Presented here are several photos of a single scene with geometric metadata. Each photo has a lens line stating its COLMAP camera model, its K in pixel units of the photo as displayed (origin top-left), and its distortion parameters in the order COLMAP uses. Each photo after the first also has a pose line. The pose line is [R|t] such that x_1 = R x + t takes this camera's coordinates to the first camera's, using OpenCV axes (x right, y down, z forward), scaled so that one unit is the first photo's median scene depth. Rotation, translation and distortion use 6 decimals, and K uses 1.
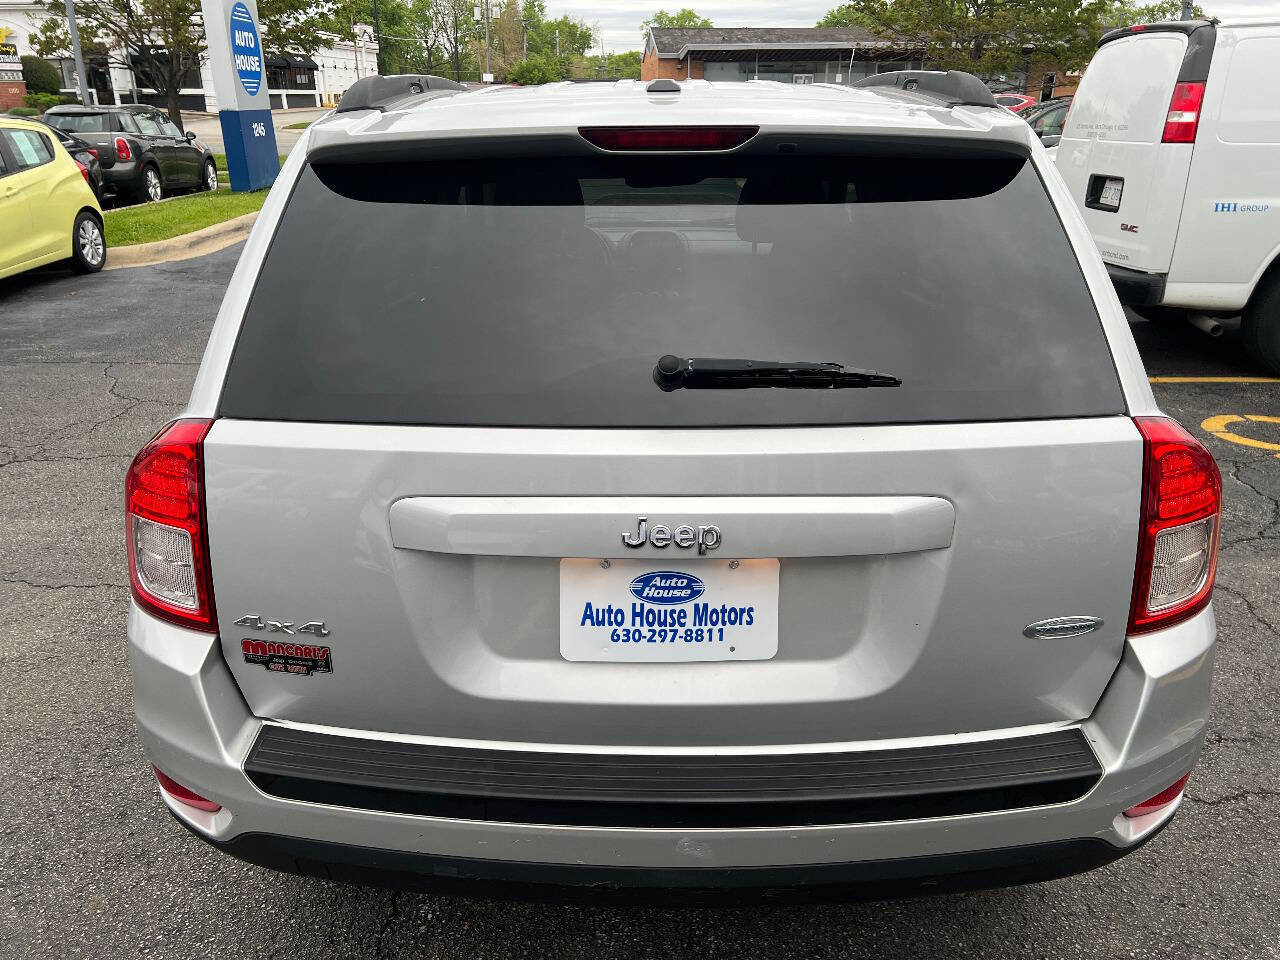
lens RADIAL K [[961.9, 0, 640.0], [0, 961.9, 480.0], [0, 0, 1]] dist [0.053898, -0.057203]
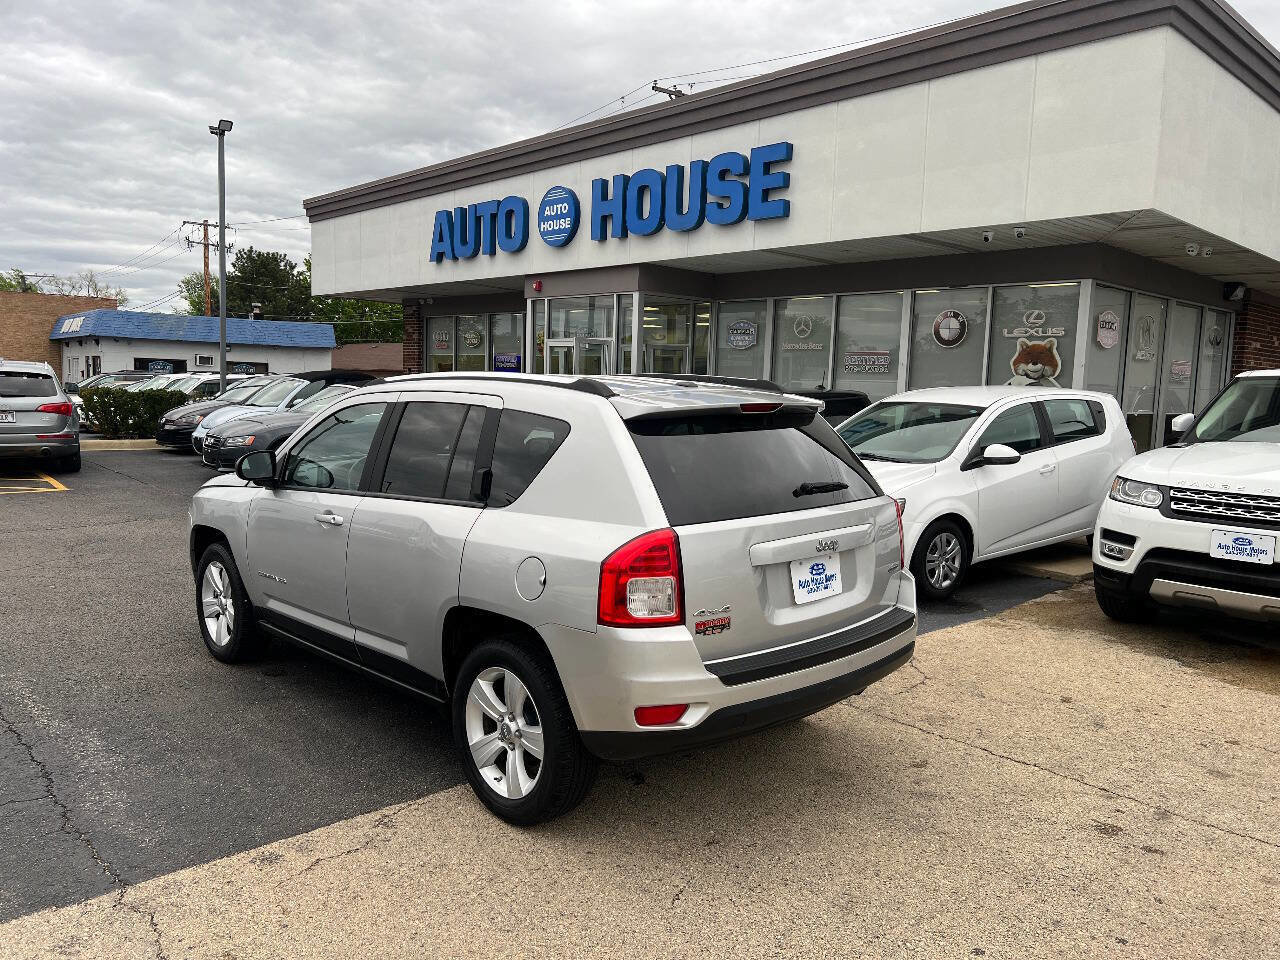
lens RADIAL K [[968.3, 0, 644.4], [0, 968.3, 468.7], [0, 0, 1]] dist [0.051778, -0.059634]
pose [[0.680194, -0.040296, 0.731924, -2.233423], [0.221618, 0.963066, -0.152934, 0.146371], [-0.698729, 0.266232, 0.664002, -0.517149]]
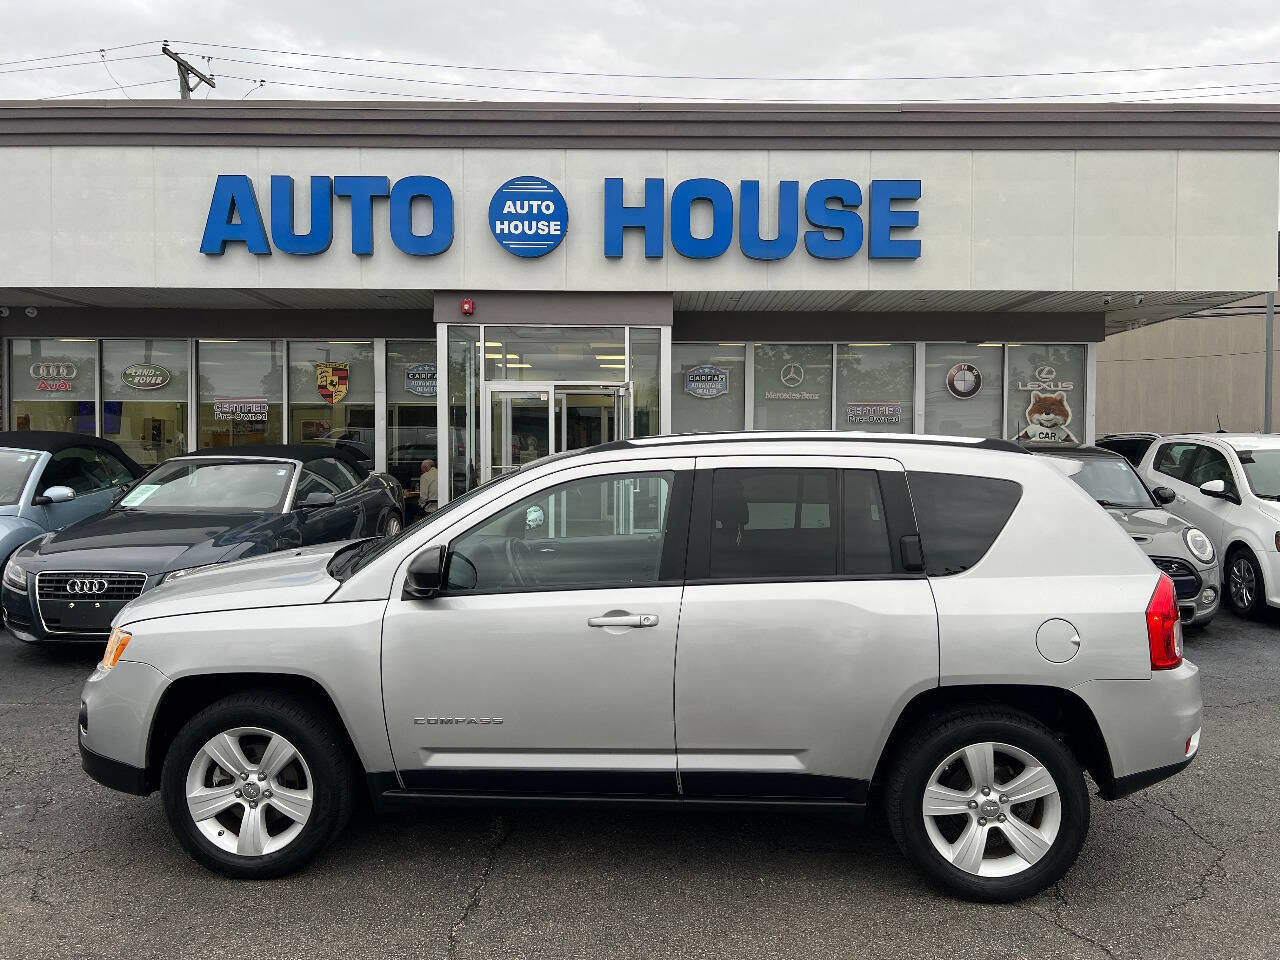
lens RADIAL K [[962.3, 0, 655.6], [0, 962.3, 475.4], [0, 0, 1]] dist [0.054685, -0.063049]
pose [[-0.076979, -0.025608, 0.996704, -2.947521], [0.340003, 0.939074, 0.050387, -2.535053], [-0.937269, 0.342761, -0.063582, 7.033537]]
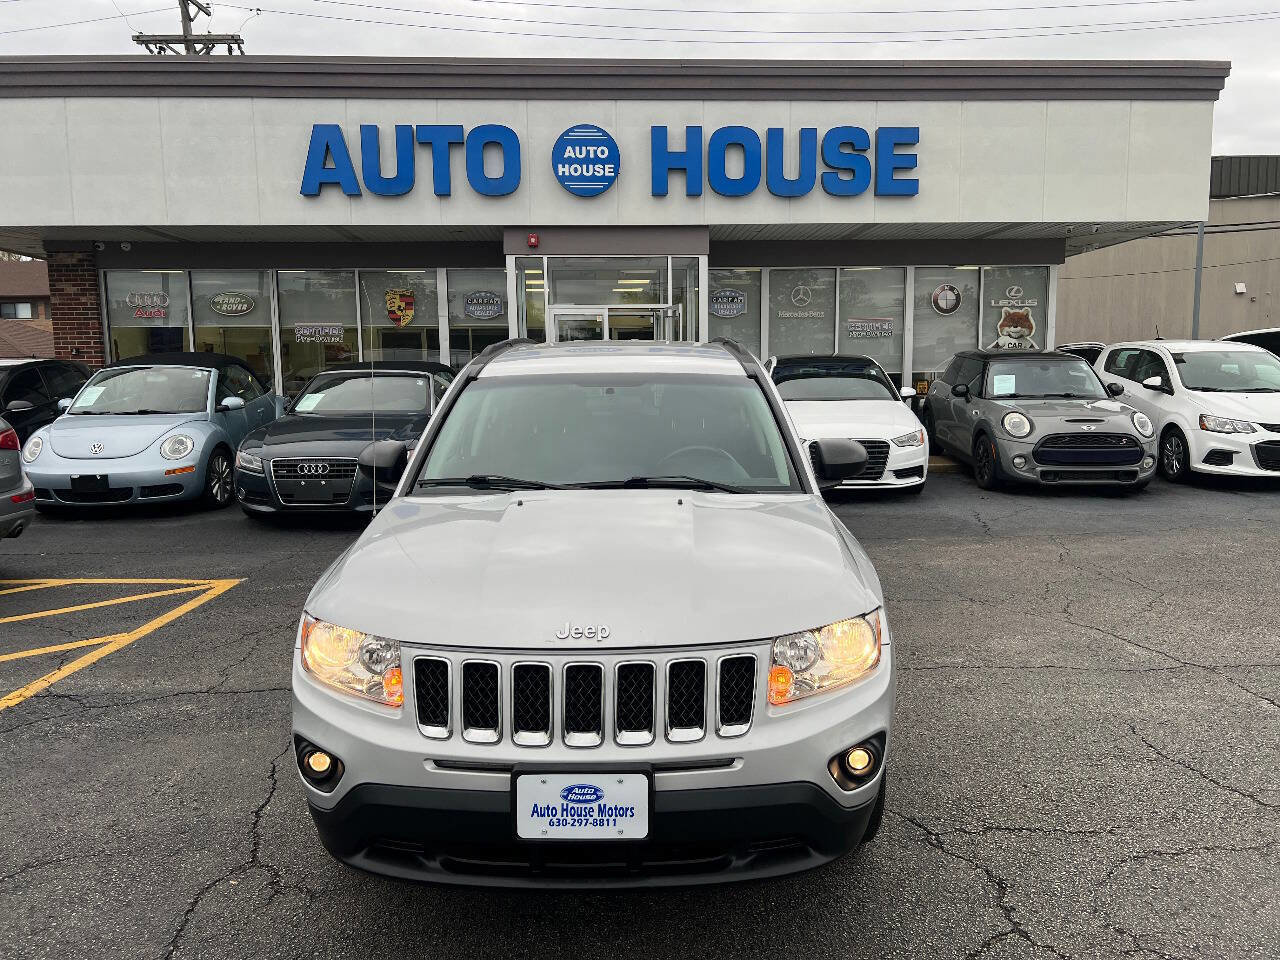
lens RADIAL K [[962.9, 0, 652.9], [0, 962.9, 488.1], [0, 0, 1]] dist [0.046473, -0.046589]
pose [[-0.134339, -0.115702, 0.984158, -4.447921], [0.353019, 0.922412, 0.156630, -2.835559], [-0.925922, 0.368468, -0.083071, 8.132012]]
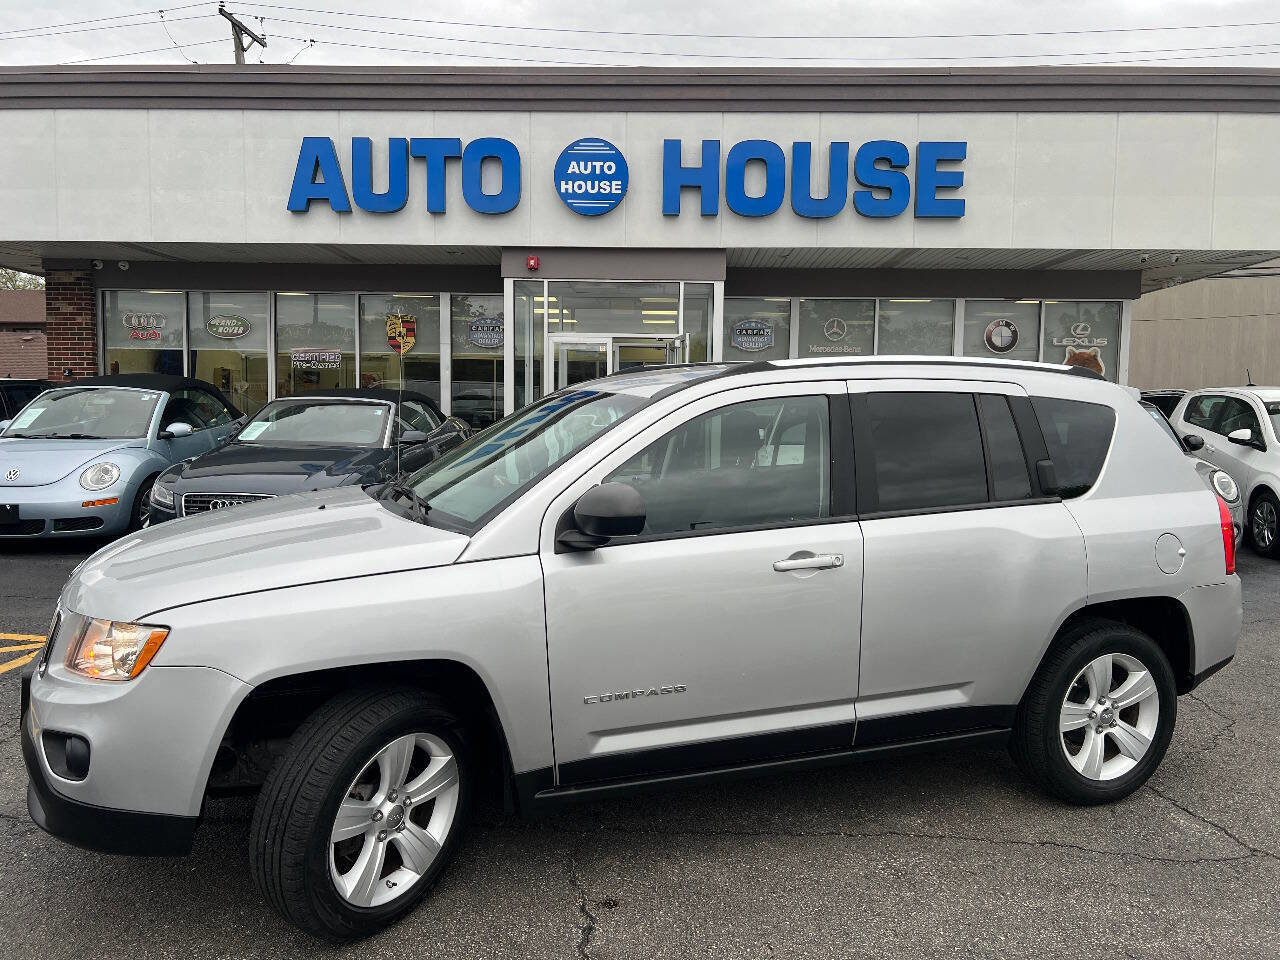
lens RADIAL K [[961.9, 0, 640.0], [0, 961.9, 480.0], [0, 0, 1]] dist [0.053898, -0.057203]
pose [[-0.042321, -0.071191, 0.996564, -3.515301], [0.331437, 0.939974, 0.081224, -2.545963], [-0.942528, 0.333736, -0.016185, 7.408283]]
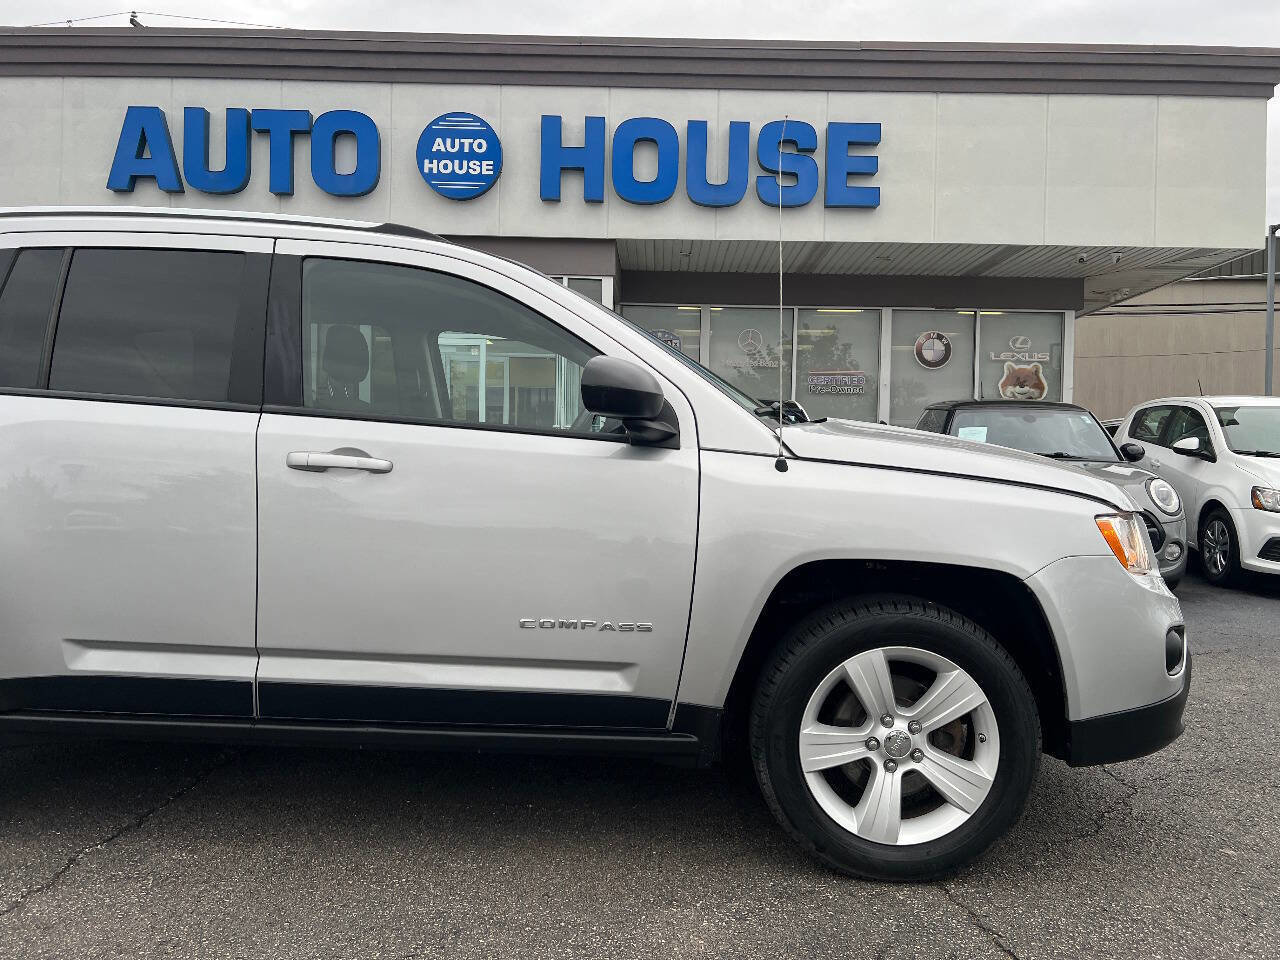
lens RADIAL K [[962.3, 0, 655.6], [0, 962.3, 475.4], [0, 0, 1]] dist [0.054685, -0.063049]
pose [[-0.068384, -0.007873, 0.997628, -2.406929], [0.324369, 0.945464, 0.029696, -1.887328], [-0.943455, 0.325631, -0.062101, 6.608658]]
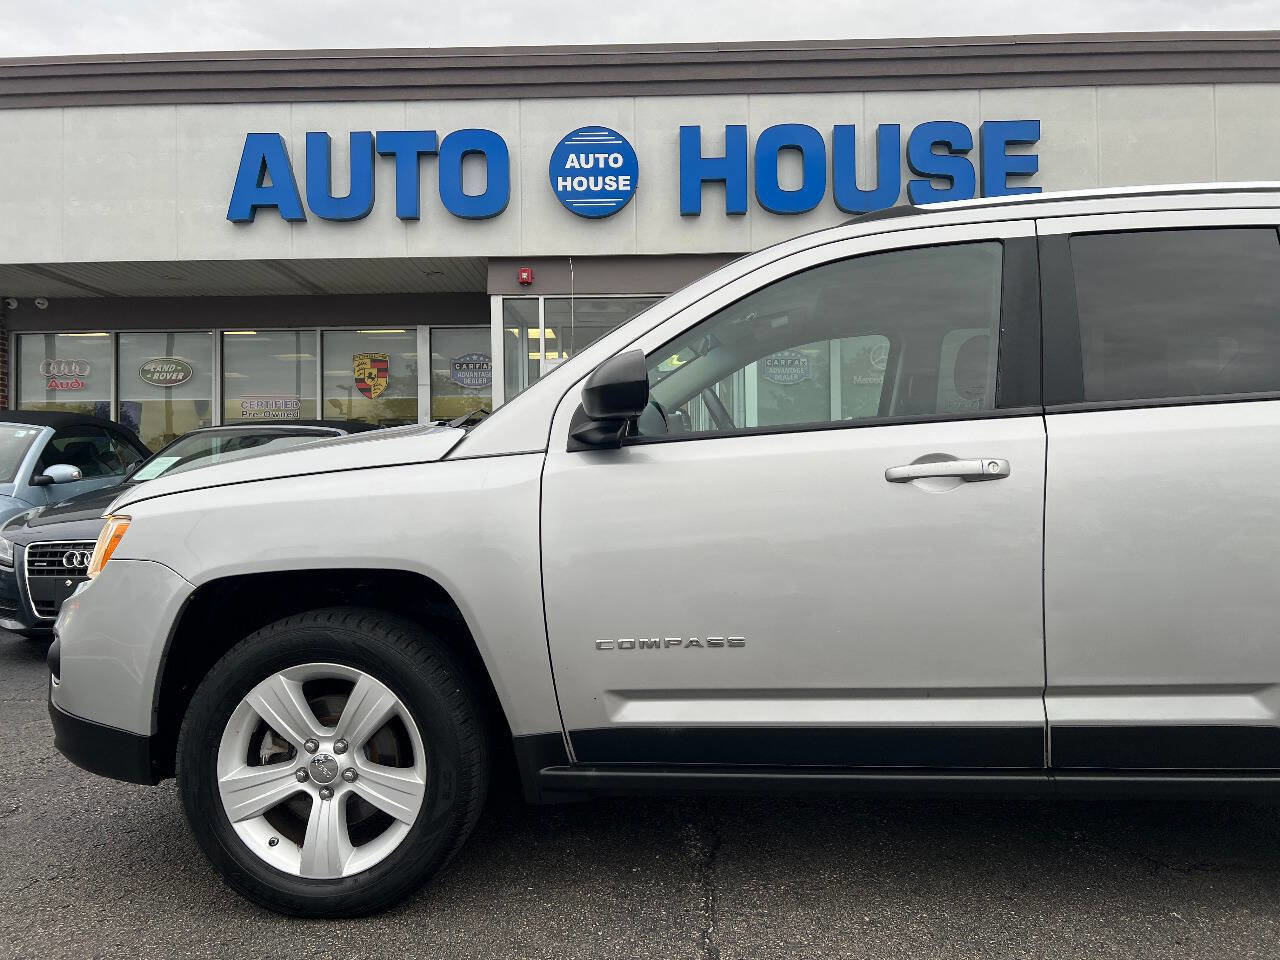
lens RADIAL K [[963.6, 0, 653.3], [0, 963.6, 477.7], [0, 0, 1]] dist [0.053061, -0.058919]
pose [[-0.057414, 0.026410, 0.998001, -1.870136], [0.355760, 0.934568, -0.004265, -2.212610], [-0.932812, 0.354804, -0.063053, 7.626308]]
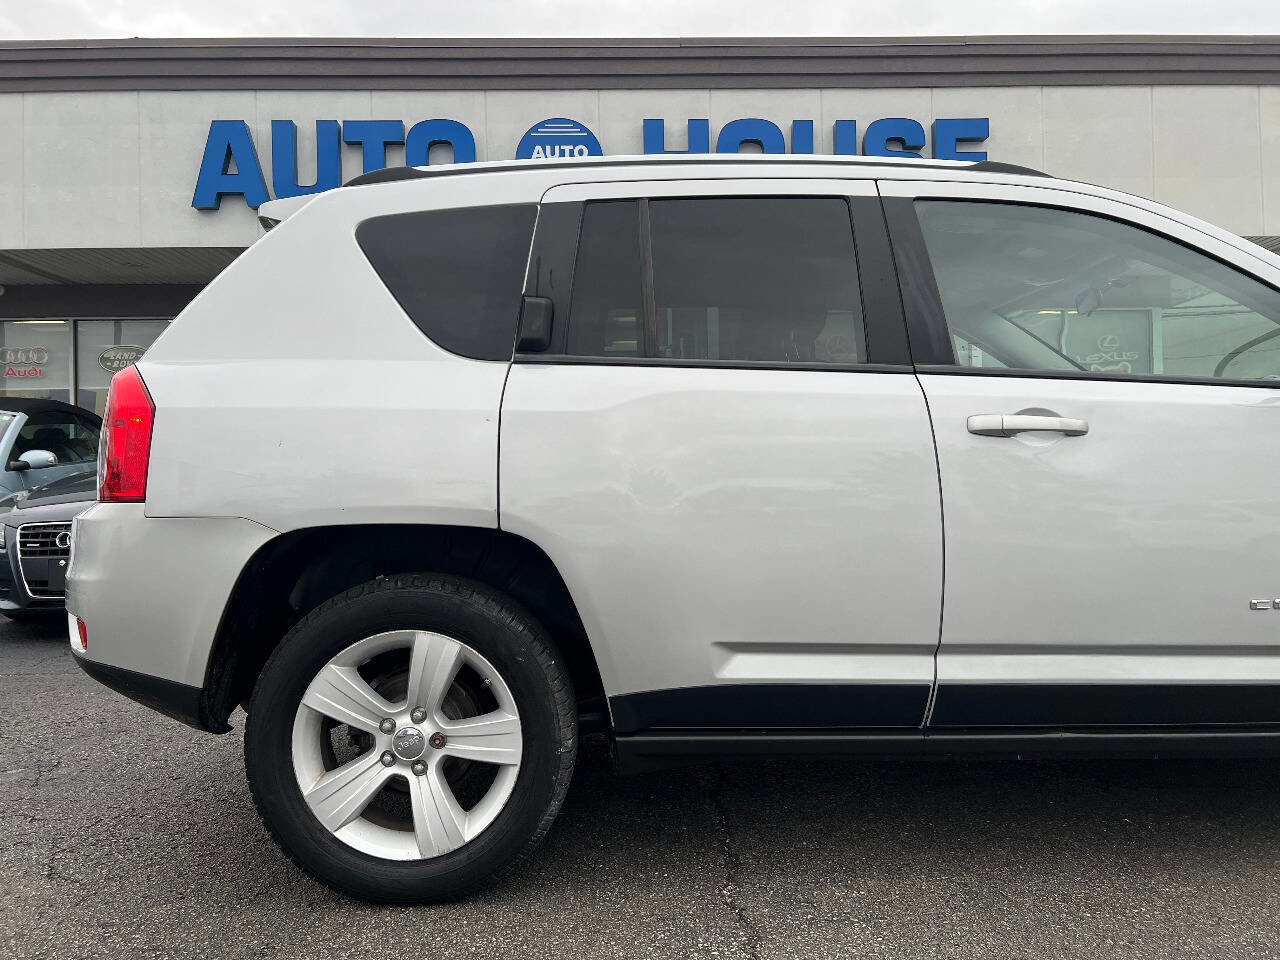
lens RADIAL K [[962.1, 0, 647.8], [0, 962.1, 482.8], [0, 0, 1]] dist [0.057979, -0.067197]
pose [[-0.105118, 0.012782, 0.994378, -2.054639], [0.359527, 0.932772, 0.026016, -2.216373], [-0.927195, 0.360240, -0.102647, 7.783683]]
